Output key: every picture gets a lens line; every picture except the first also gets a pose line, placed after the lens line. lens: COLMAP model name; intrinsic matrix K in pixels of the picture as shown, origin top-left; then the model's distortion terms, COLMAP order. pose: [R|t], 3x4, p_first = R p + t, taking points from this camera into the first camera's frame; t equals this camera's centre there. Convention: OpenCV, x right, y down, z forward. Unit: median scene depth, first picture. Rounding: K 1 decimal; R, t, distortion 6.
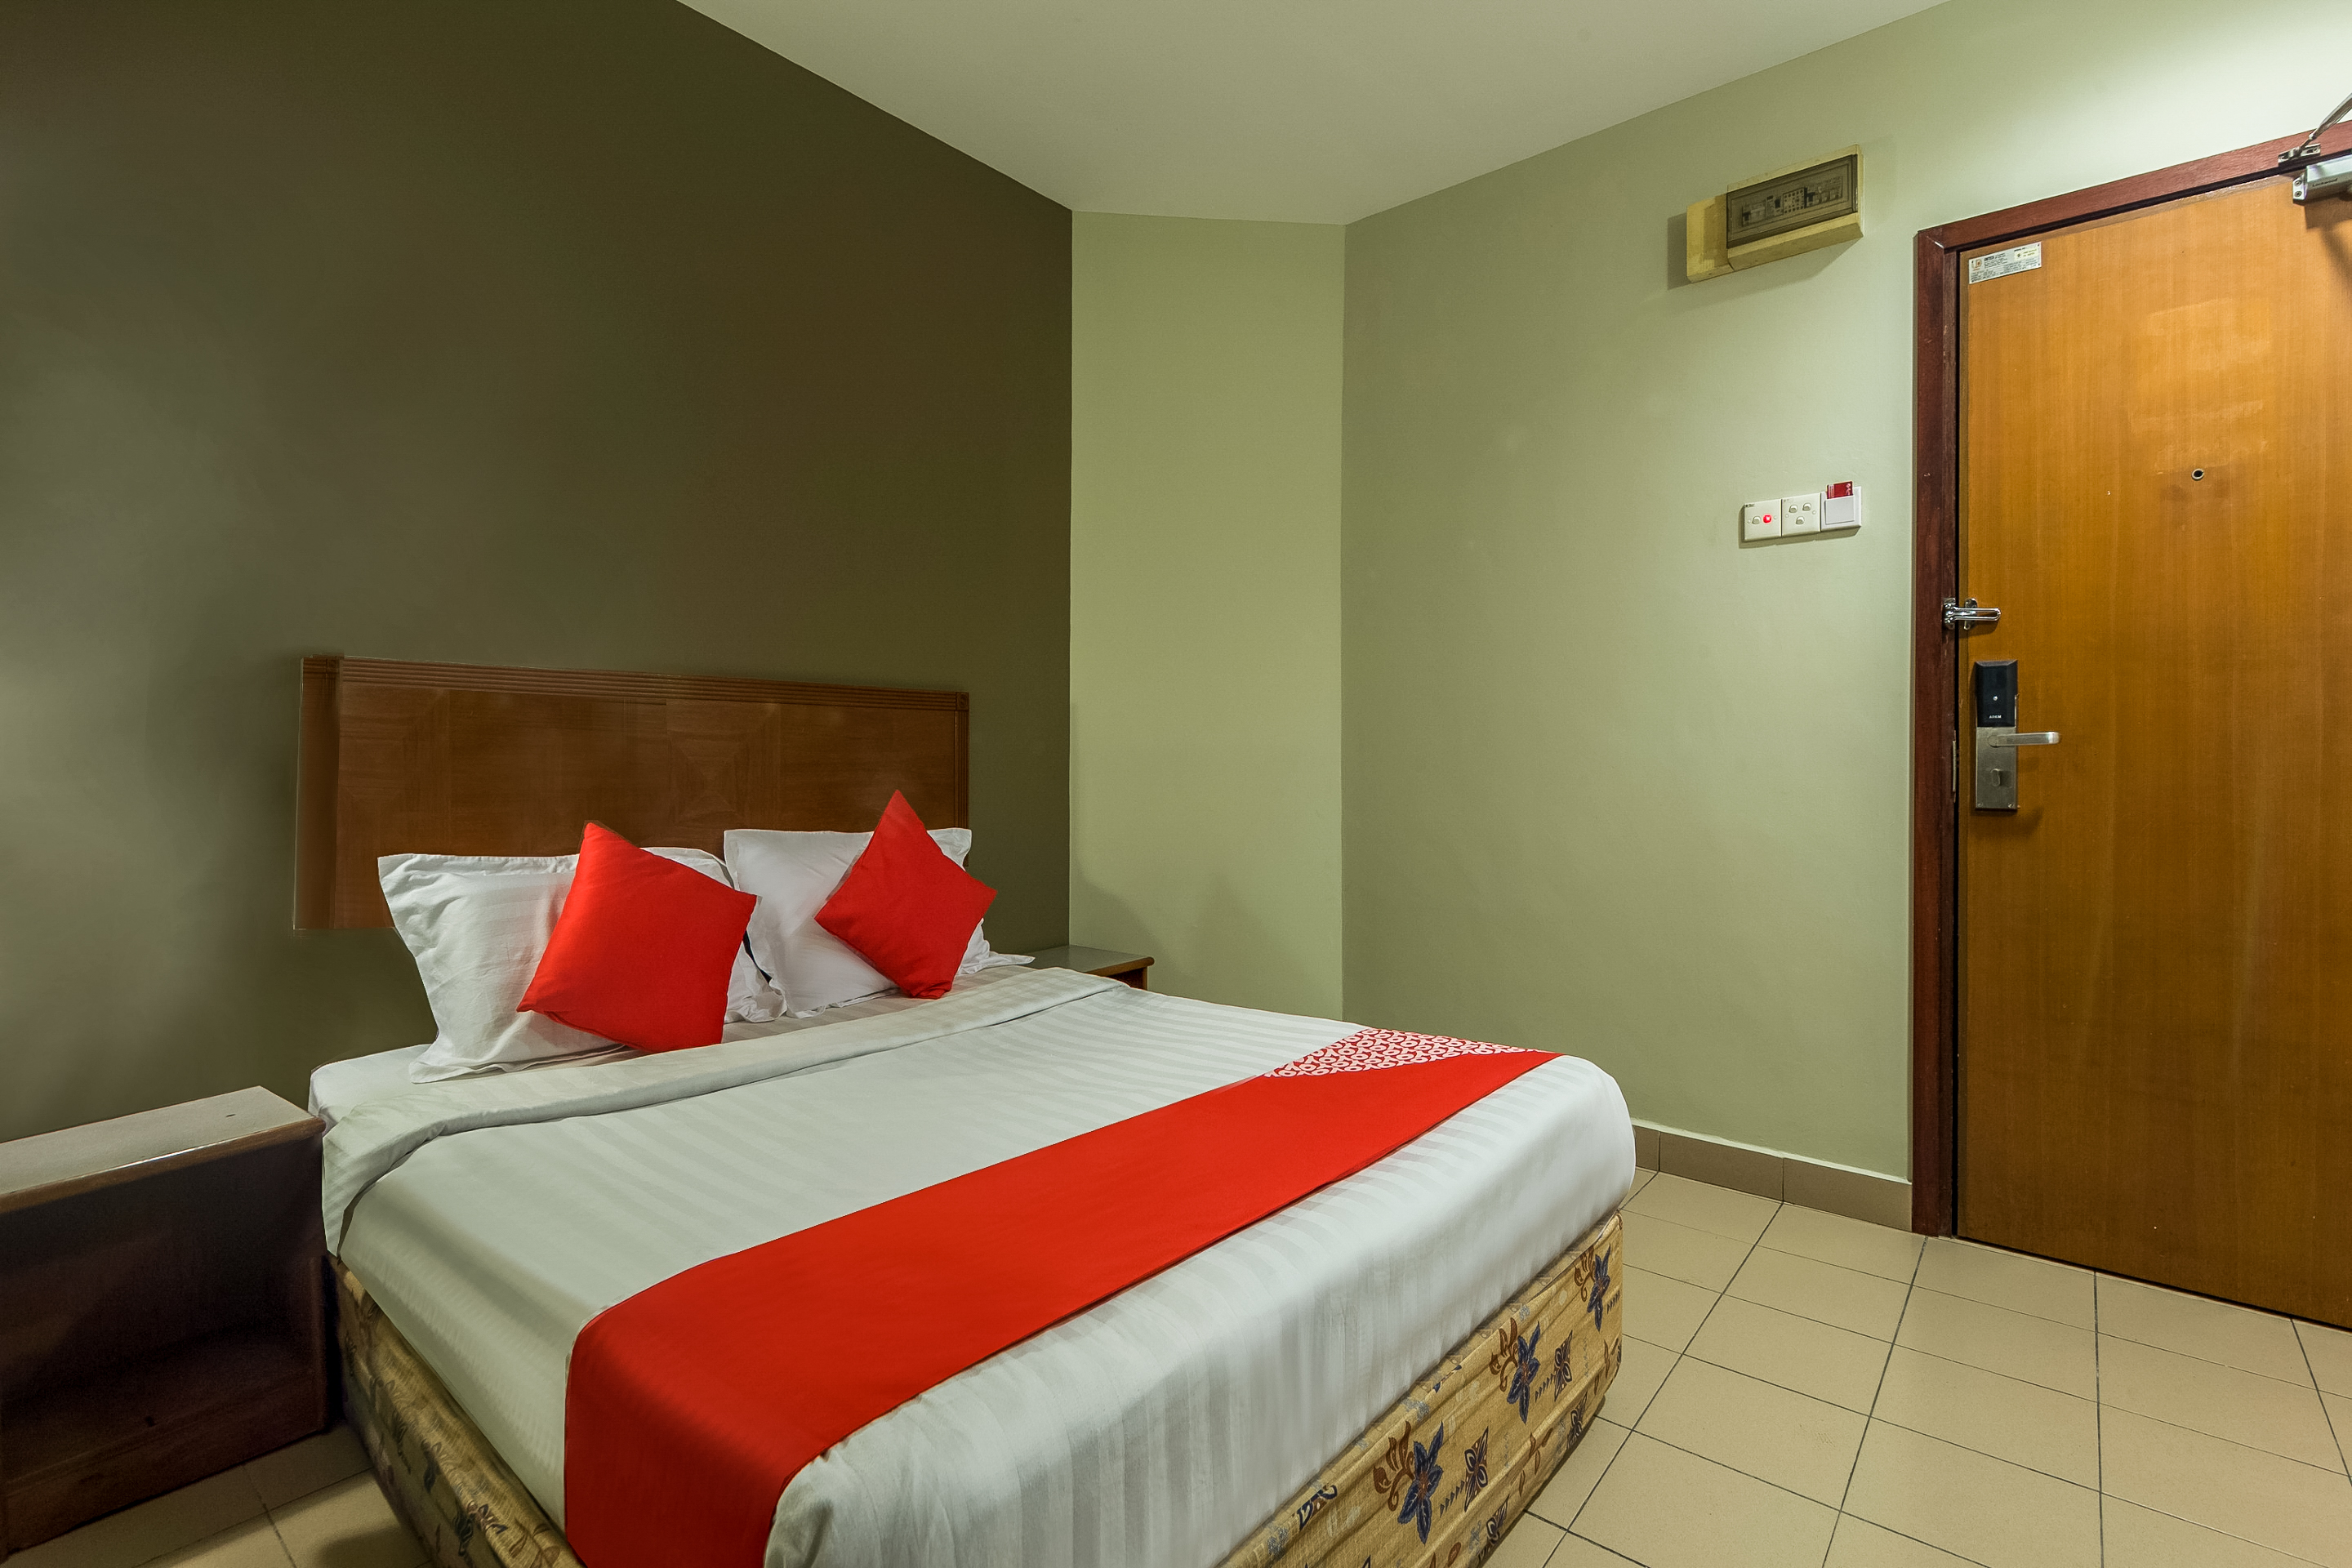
lens RADIAL K [[1081.4, 0, 1124.2], [0, 1081.4, 771.2], [0, 0, 1]] dist [-0.000133, -0.000133]
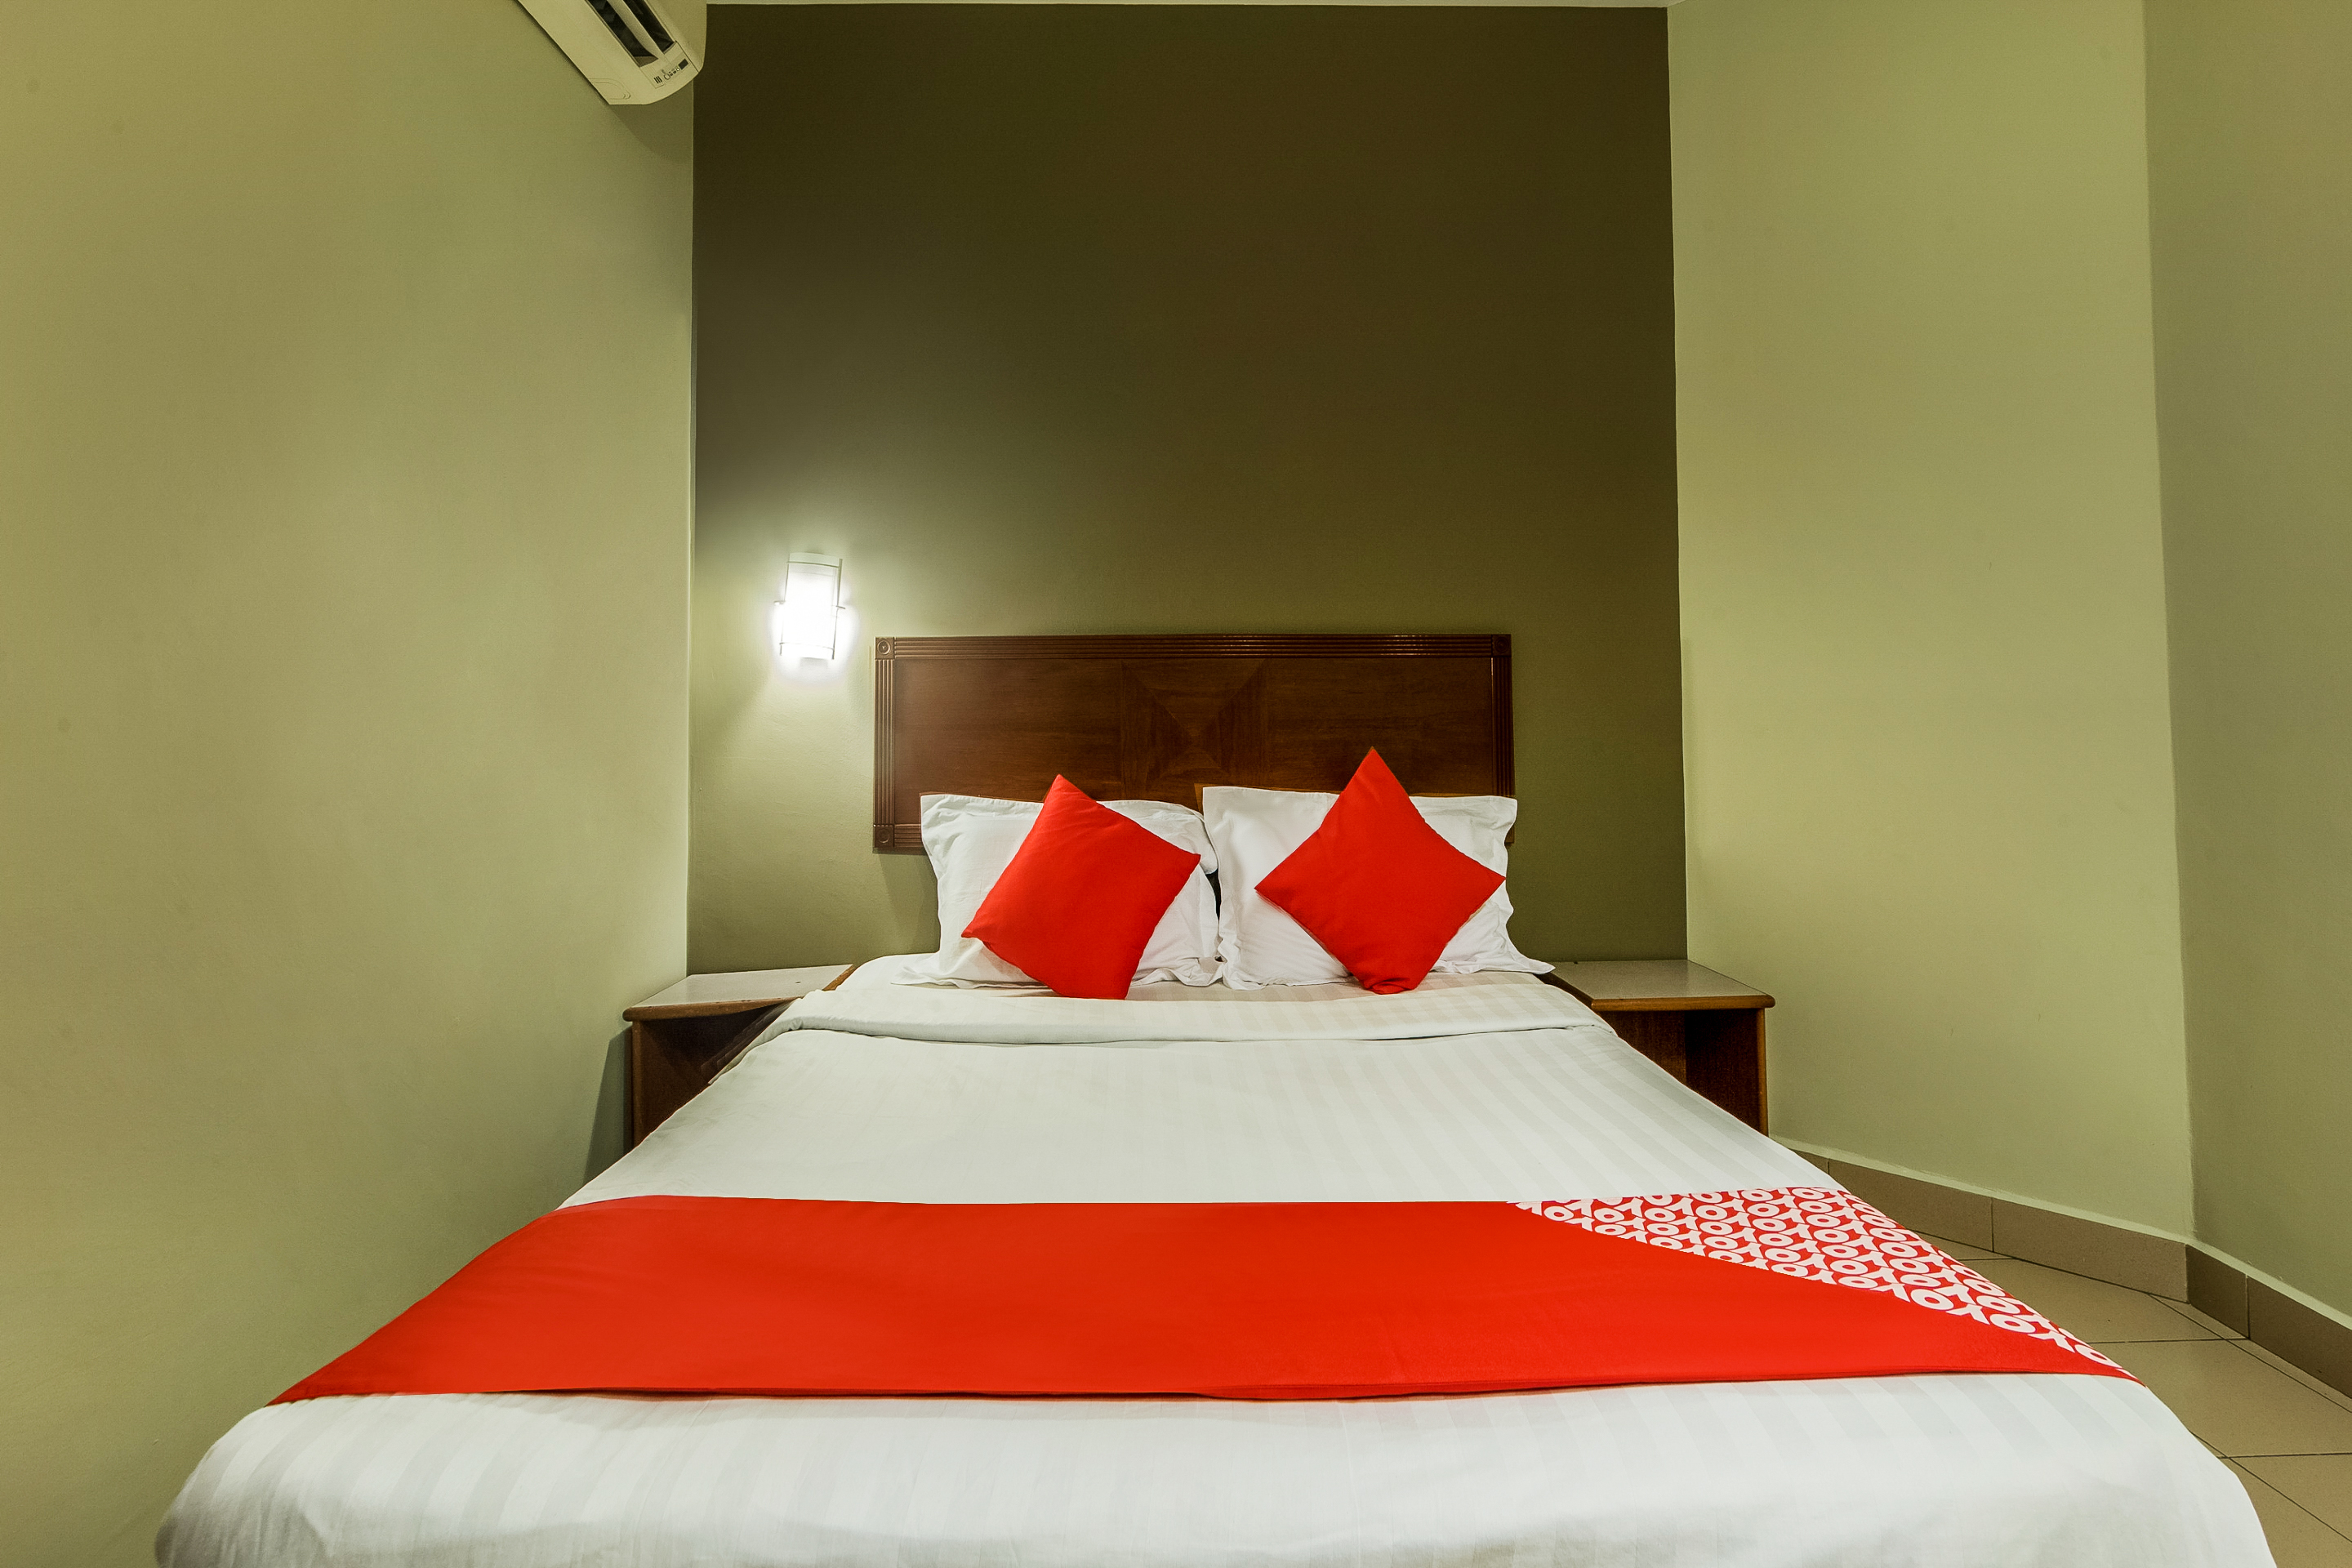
lens RADIAL K [[1075.5, 0, 1179.1], [0, 1075.5, 717.3], [0, 0, 1]] dist [0.002013, 0.000079]
pose [[0.685422, -0.002400, -0.728142, 0.377065], [-0.003574, 0.999971, -0.006661, -0.003151], [0.728137, 0.007168, 0.685394, 0.339252]]
